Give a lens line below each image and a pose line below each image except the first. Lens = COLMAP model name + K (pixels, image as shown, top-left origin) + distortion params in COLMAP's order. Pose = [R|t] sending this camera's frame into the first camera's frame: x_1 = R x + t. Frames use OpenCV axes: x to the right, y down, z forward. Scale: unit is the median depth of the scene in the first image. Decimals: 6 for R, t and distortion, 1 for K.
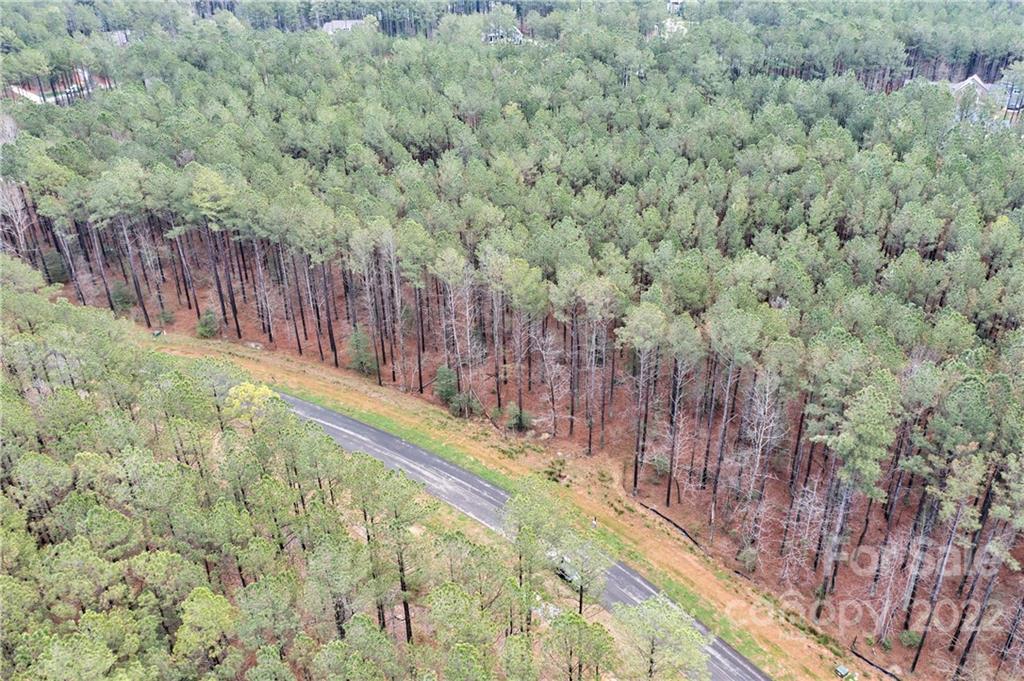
lens RADIAL K [[805.5, 0, 512.0], [0, 805.5, 340.5], [0, 0, 1]] dist [-0.012773, -0.002037]
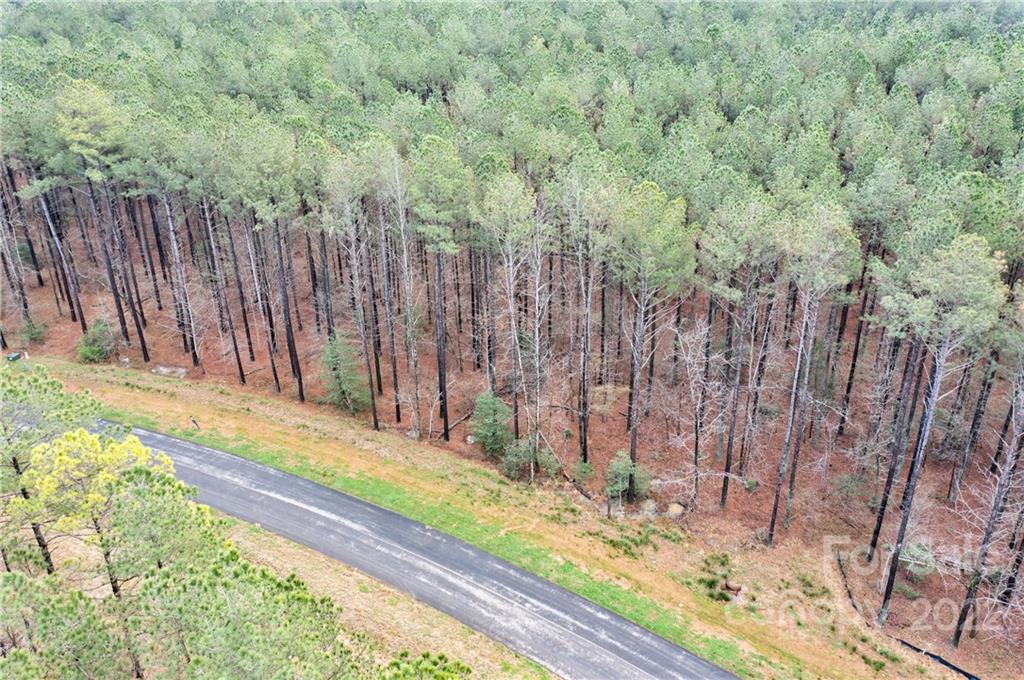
lens RADIAL K [[805.5, 0, 512.0], [0, 805.5, 340.0], [0, 0, 1]] dist [-0.012773, -0.002037]
pose [[0.998530, -0.024675, 0.048269, -0.094787], [0.027111, 0.998357, -0.050481, 0.023546], [-0.046944, 0.051716, 0.997558, 0.414402]]
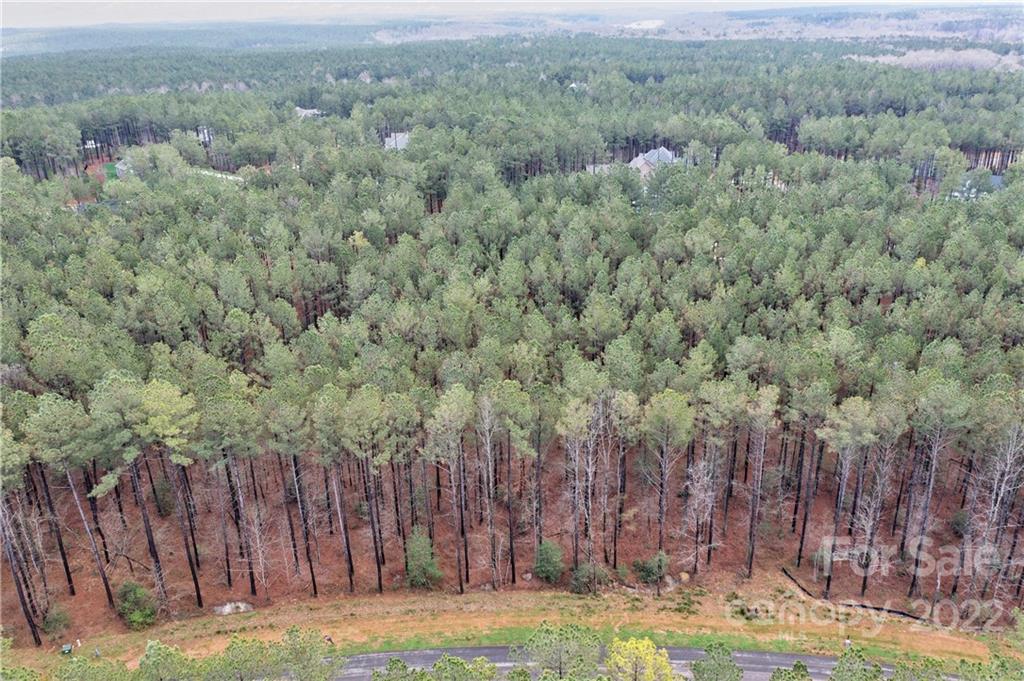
lens RADIAL K [[805.5, 0, 512.0], [0, 805.5, 340.5], [0, 0, 1]] dist [-0.012773, -0.002037]
pose [[0.825534, -0.211938, 0.523045, -0.505084], [0.276087, 0.959995, -0.046763, -0.136748], [-0.492209, 0.183010, 0.851021, 0.278334]]
